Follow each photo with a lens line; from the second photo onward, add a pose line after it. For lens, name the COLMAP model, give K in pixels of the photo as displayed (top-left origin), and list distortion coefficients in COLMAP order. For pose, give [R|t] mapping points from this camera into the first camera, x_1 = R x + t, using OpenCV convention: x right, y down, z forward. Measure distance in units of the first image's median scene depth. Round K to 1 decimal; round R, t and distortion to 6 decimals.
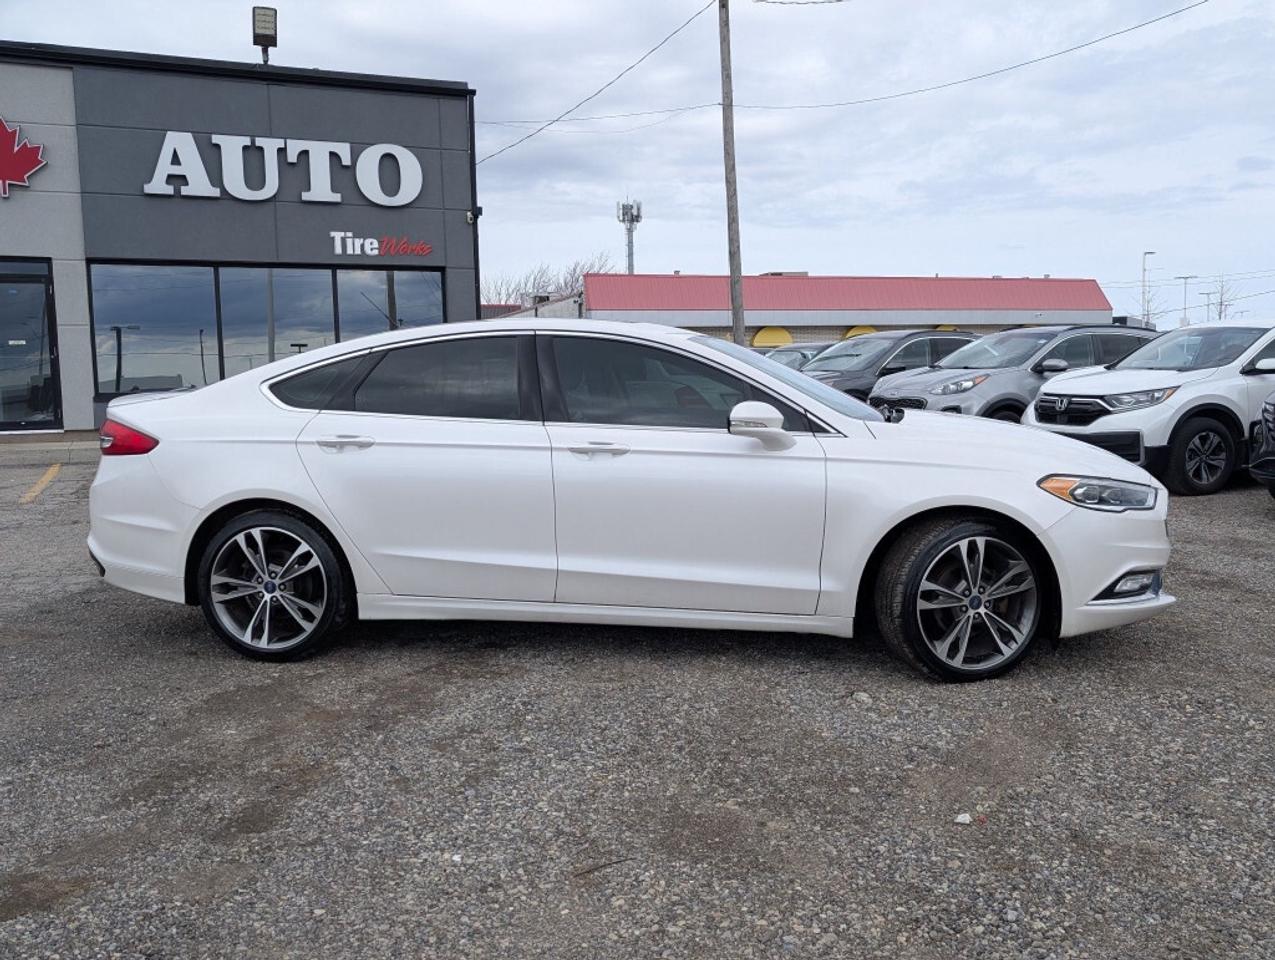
lens RADIAL K [[1148.1, 0, 637.5], [0, 1148.1, 480.0], [0, 0, 1]] dist [0.021346, -0.002140]
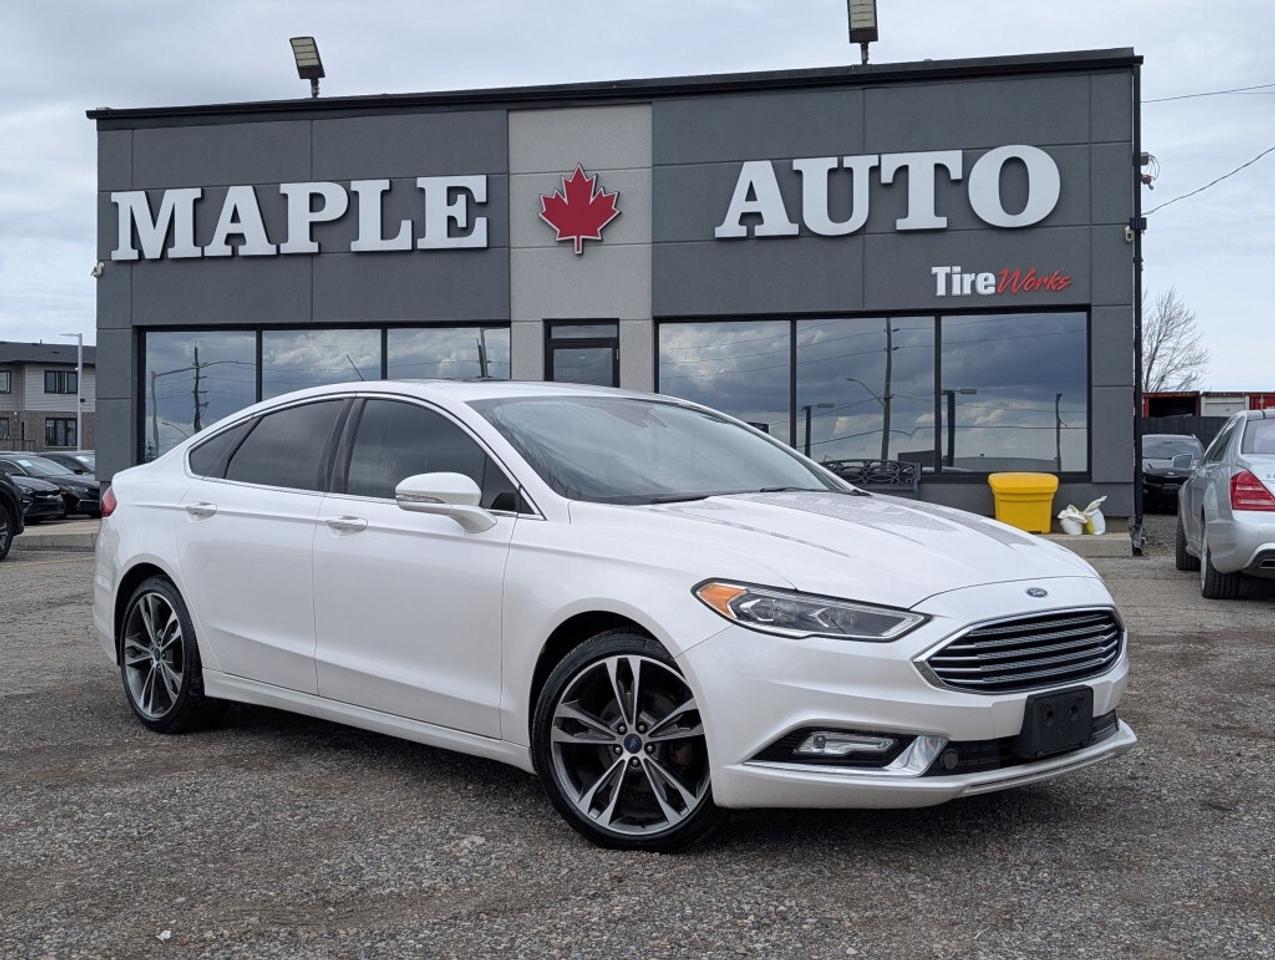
lens RADIAL K [[1620.6, 0, 632.6], [0, 1620.6, 477.3], [0, 0, 1]] dist [0.204403, -0.912463]
pose [[0.790822, 0.019418, -0.611738, 0.257608], [-0.068438, 0.996034, -0.056857, -0.001857], [0.608208, 0.086830, 0.789014, 0.038309]]
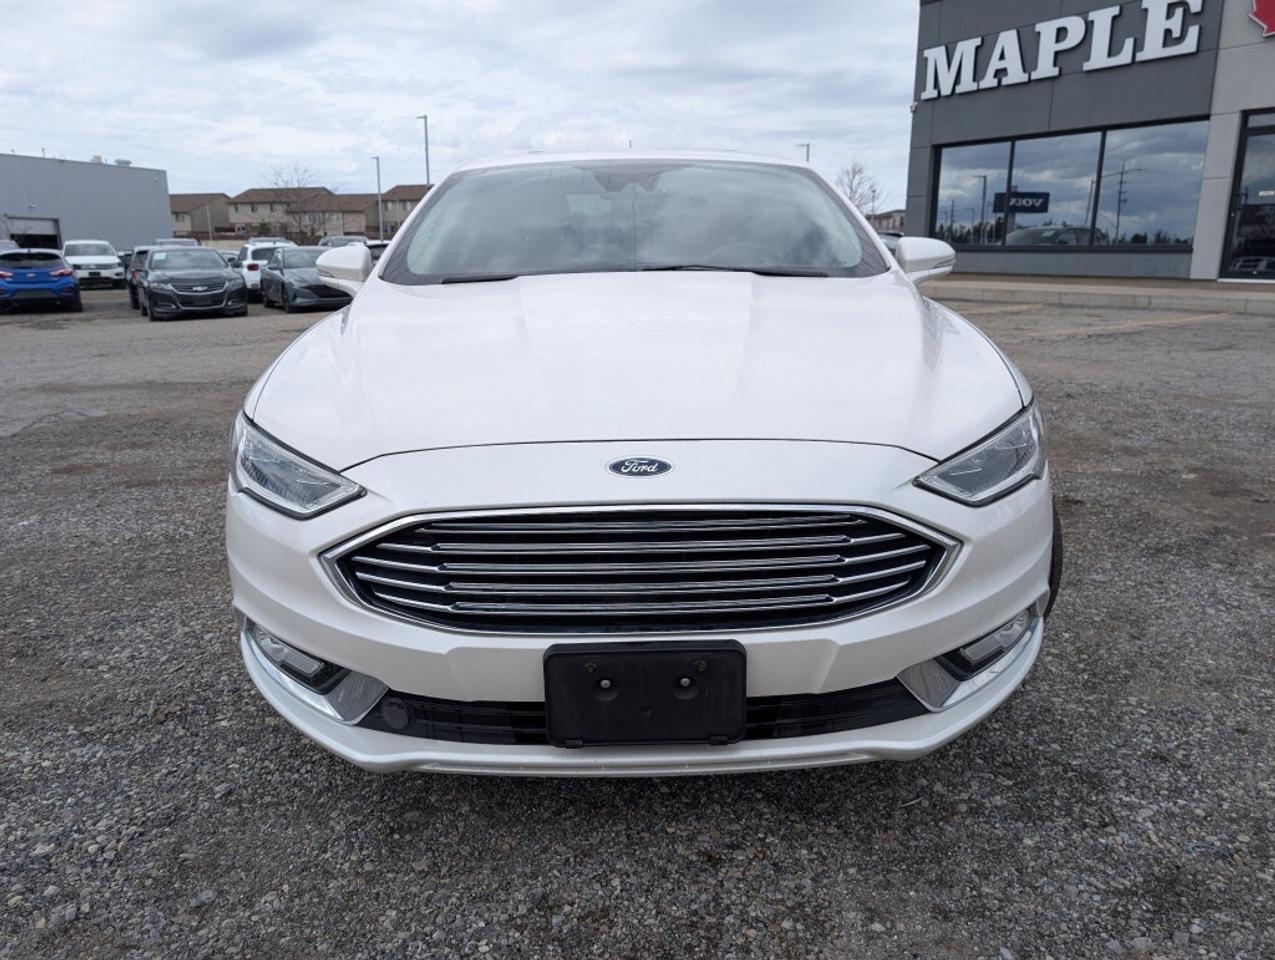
lens RADIAL K [[915.3, 0, 634.5], [0, 915.3, 474.9], [0, 0, 1]] dist [0.005801, -0.007246]
pose [[0.159917, 0.253536, -0.954016, 0.222206], [-0.086500, 0.966335, 0.242311, -0.023896], [0.983333, 0.043773, 0.176464, 0.298669]]
